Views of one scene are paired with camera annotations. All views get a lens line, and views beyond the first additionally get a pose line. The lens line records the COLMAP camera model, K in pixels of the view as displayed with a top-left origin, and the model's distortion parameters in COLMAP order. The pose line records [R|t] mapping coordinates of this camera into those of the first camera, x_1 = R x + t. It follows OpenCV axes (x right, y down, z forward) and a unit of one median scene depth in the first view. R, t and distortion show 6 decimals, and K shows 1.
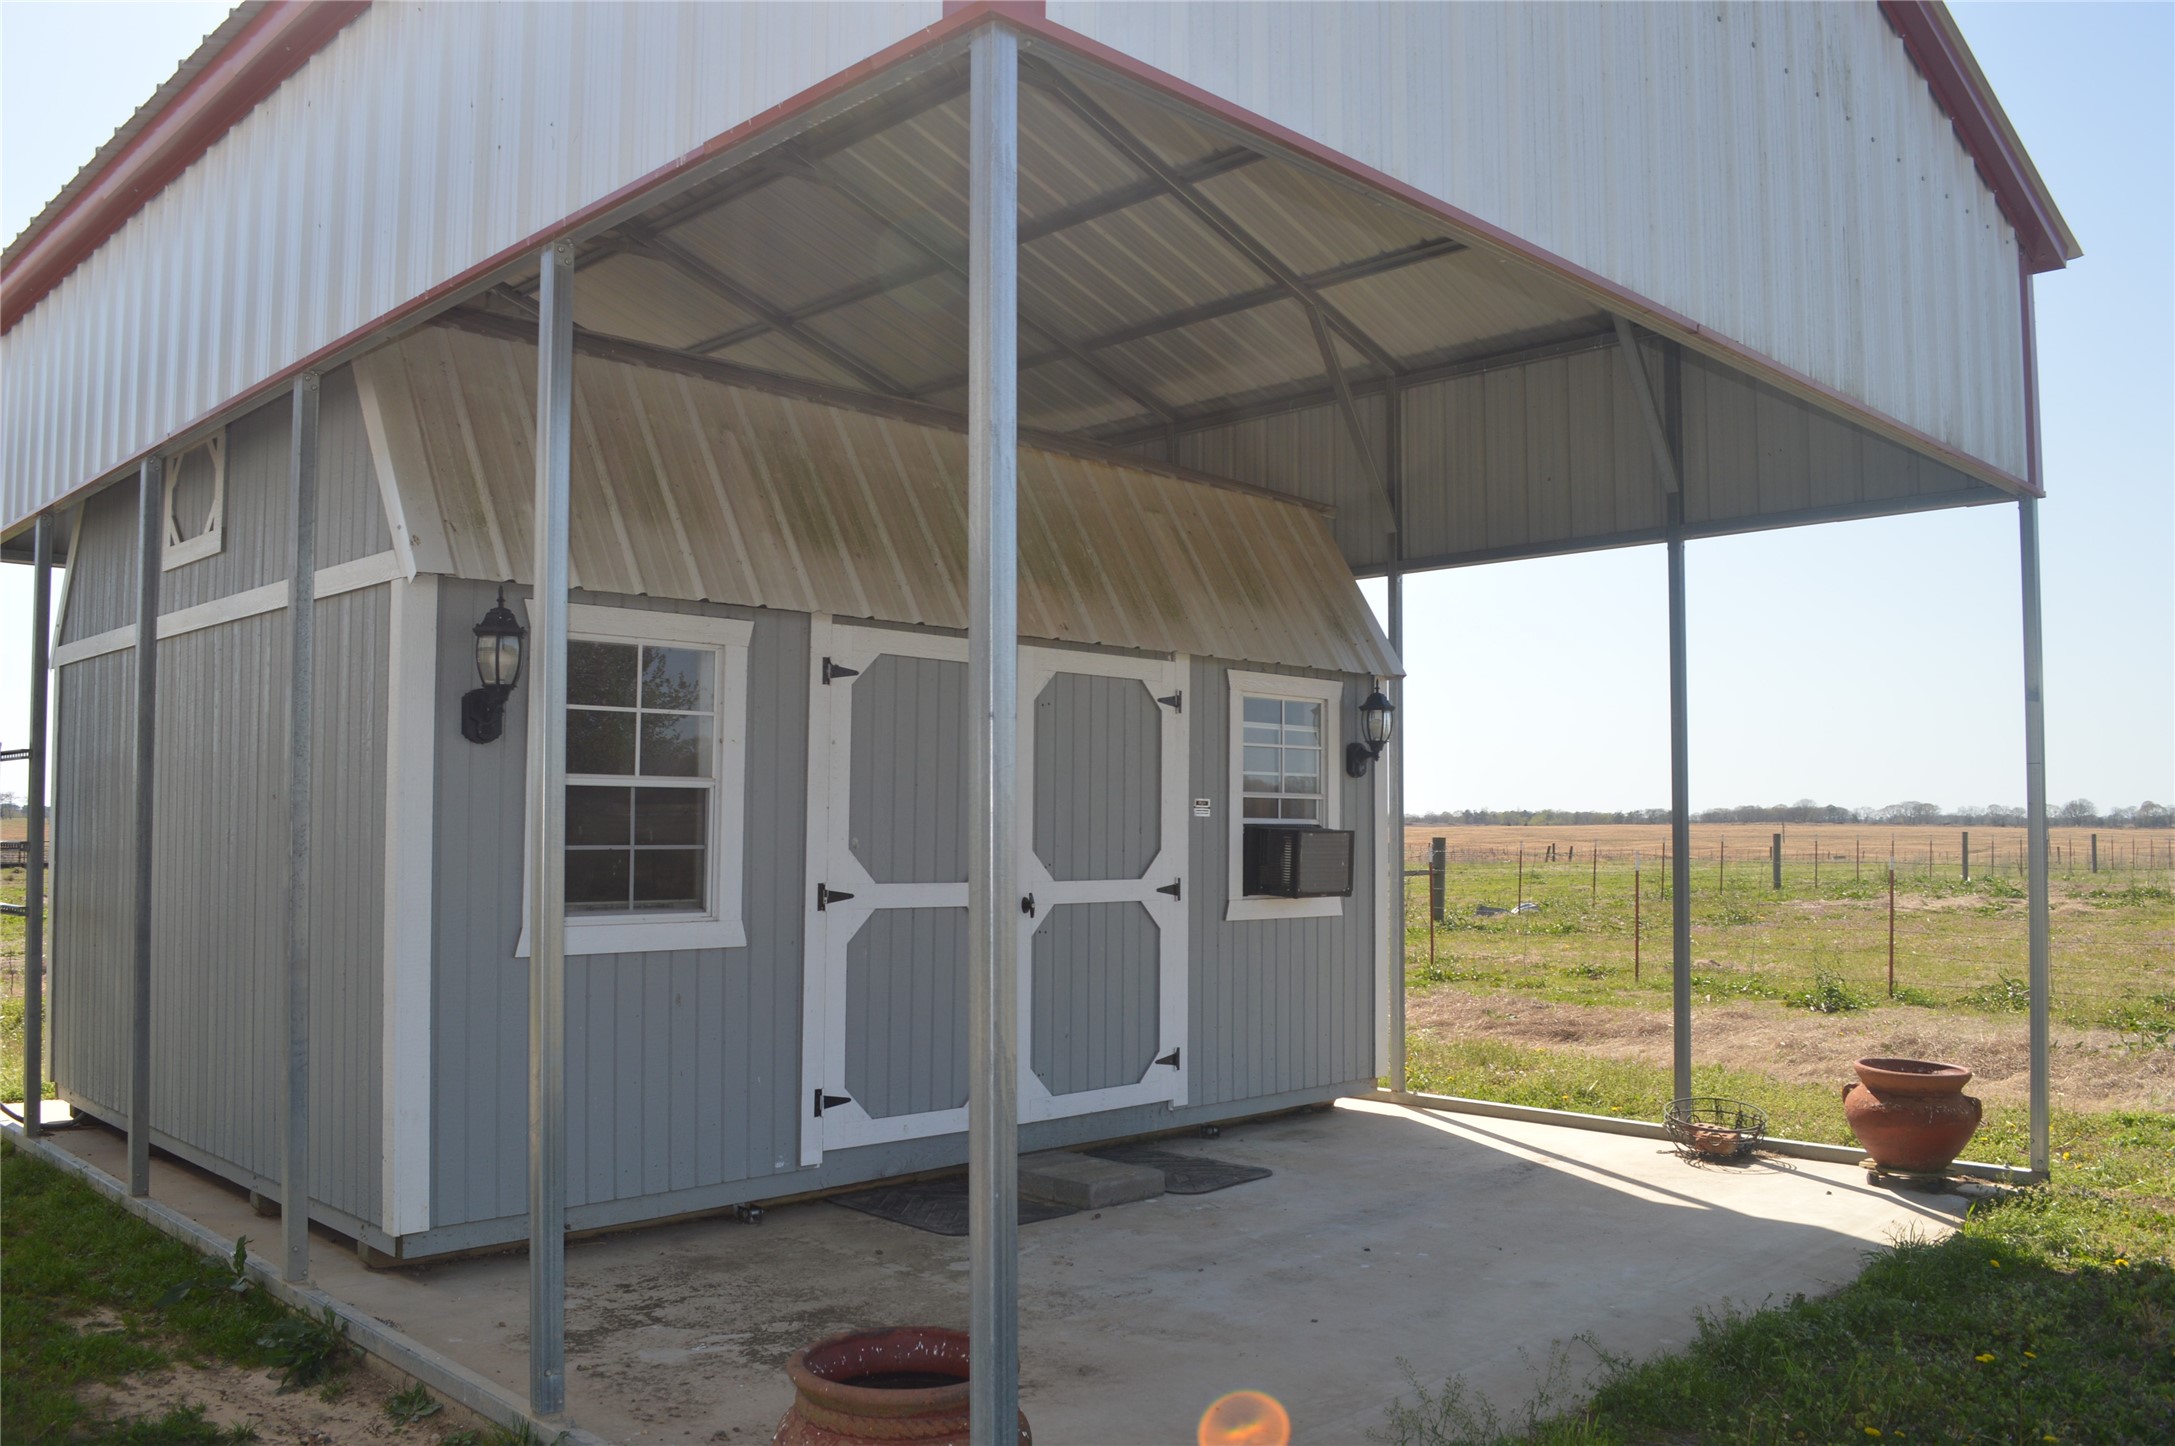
lens RADIAL K [[1737.1, 0, 1090.3], [0, 1737.1, 726.8], [0, 0, 1]] dist [-0.081922, 0.014208]
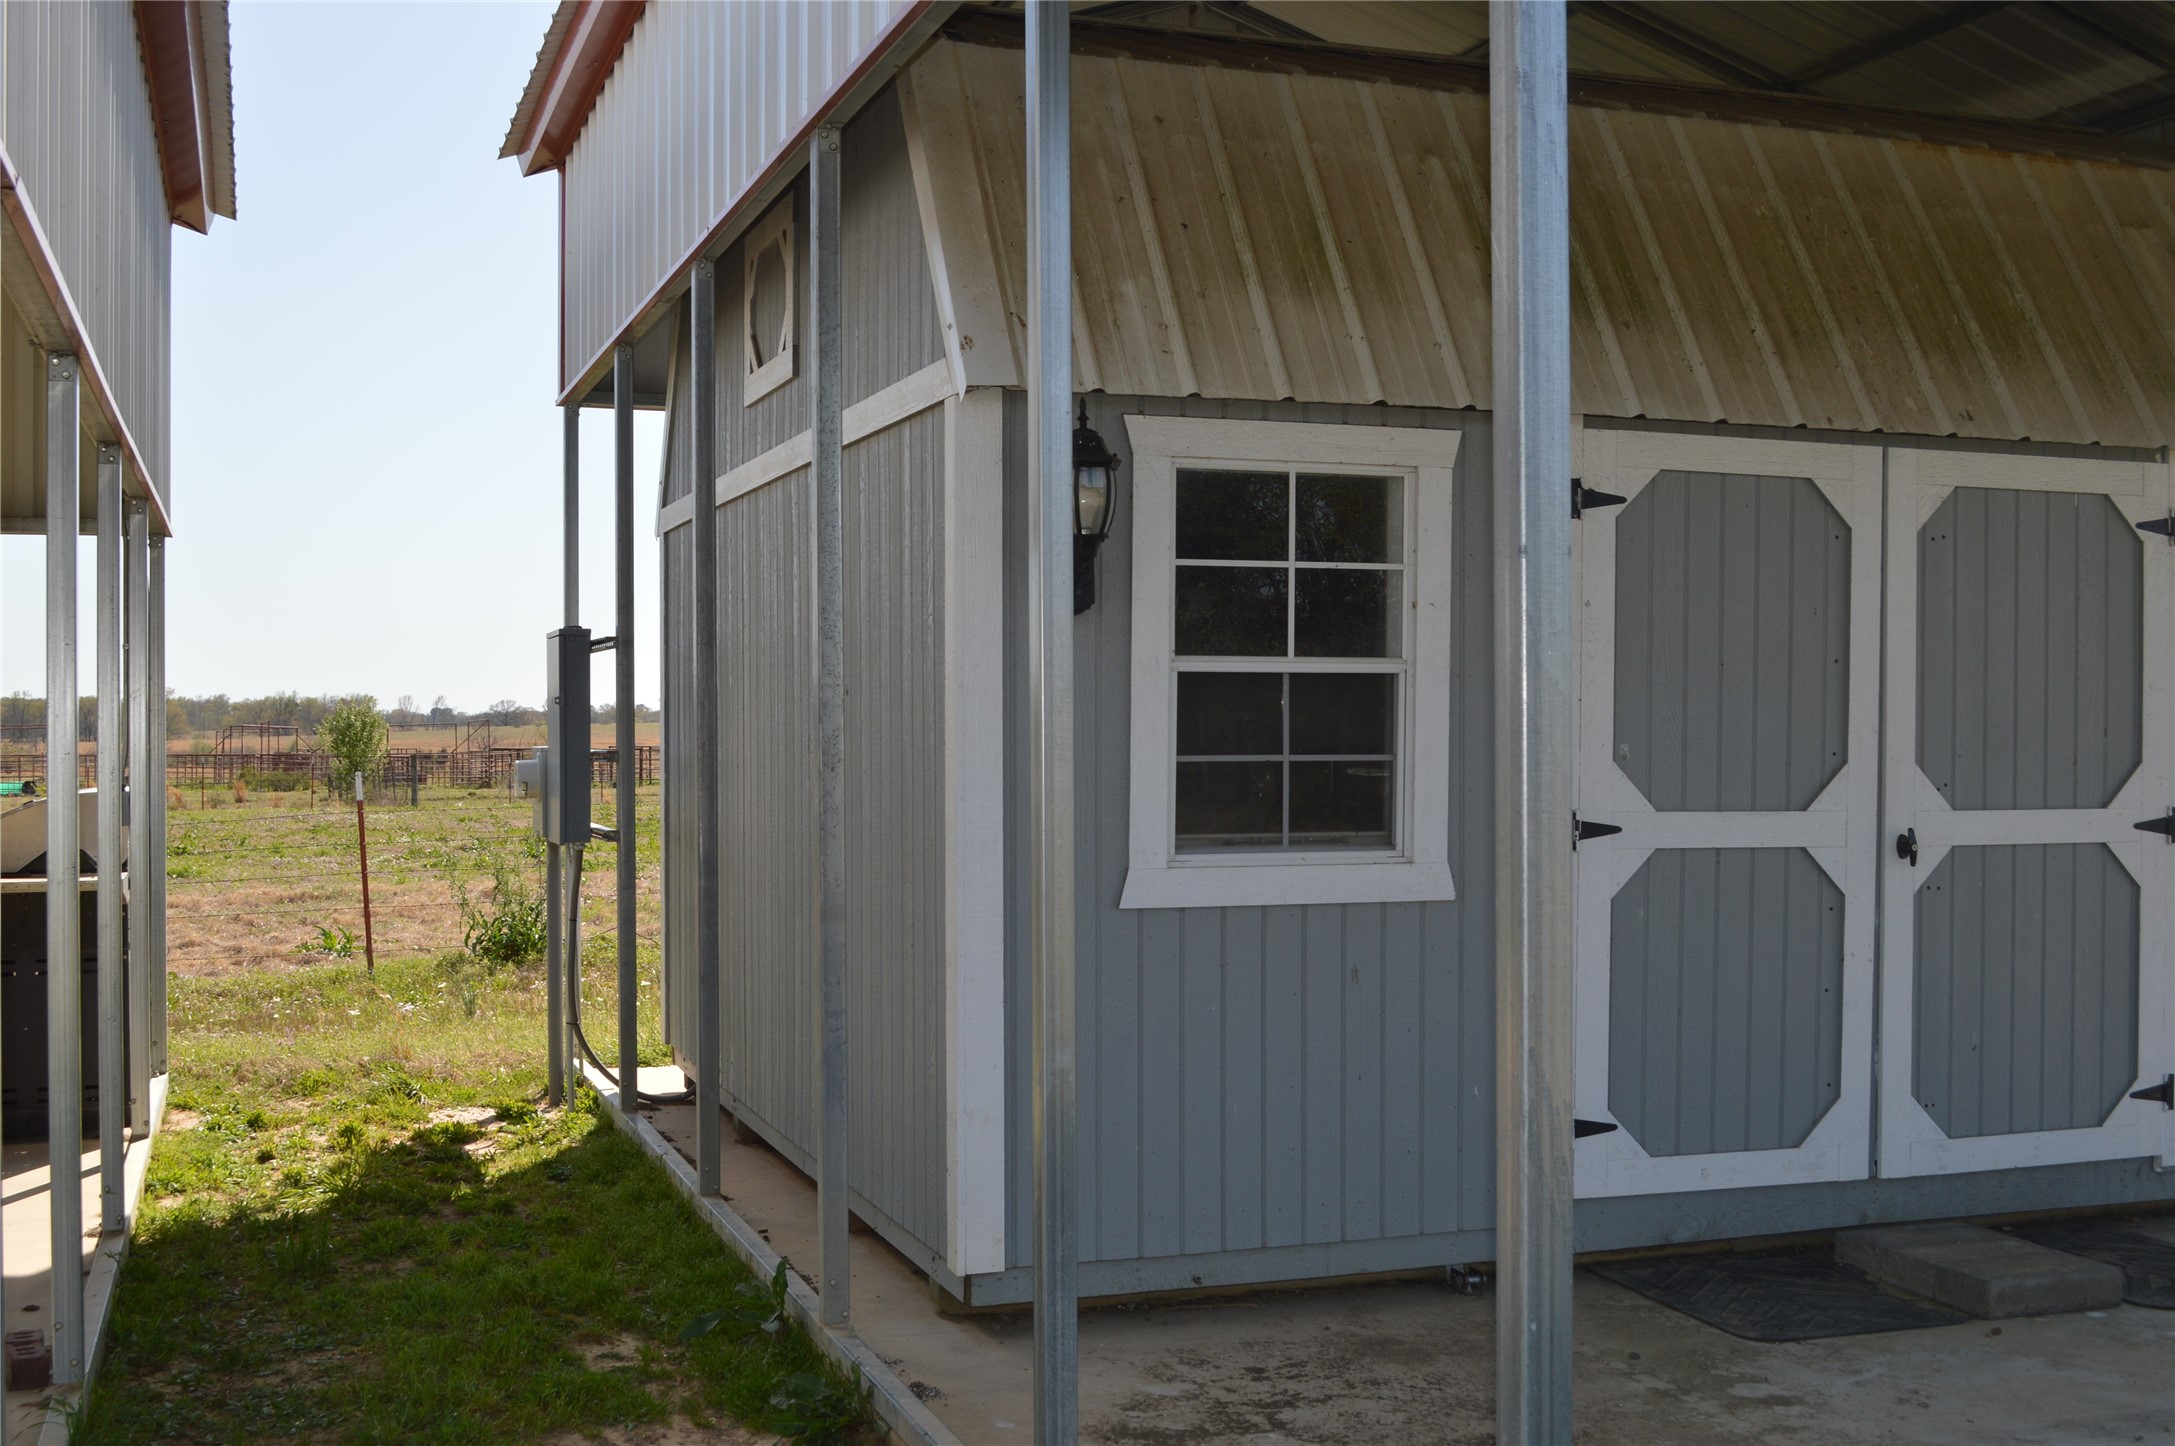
lens RADIAL K [[2365.4, 0, 1085.1], [0, 2365.4, 725.6], [0, 0, 1]] dist [-0.050715, 0.000000]
pose [[0.902824, -0.001701, -0.430007, 0.075863], [0.026633, 0.998293, 0.051969, 0.003553], [0.429185, -0.058372, 0.901328, 0.083556]]
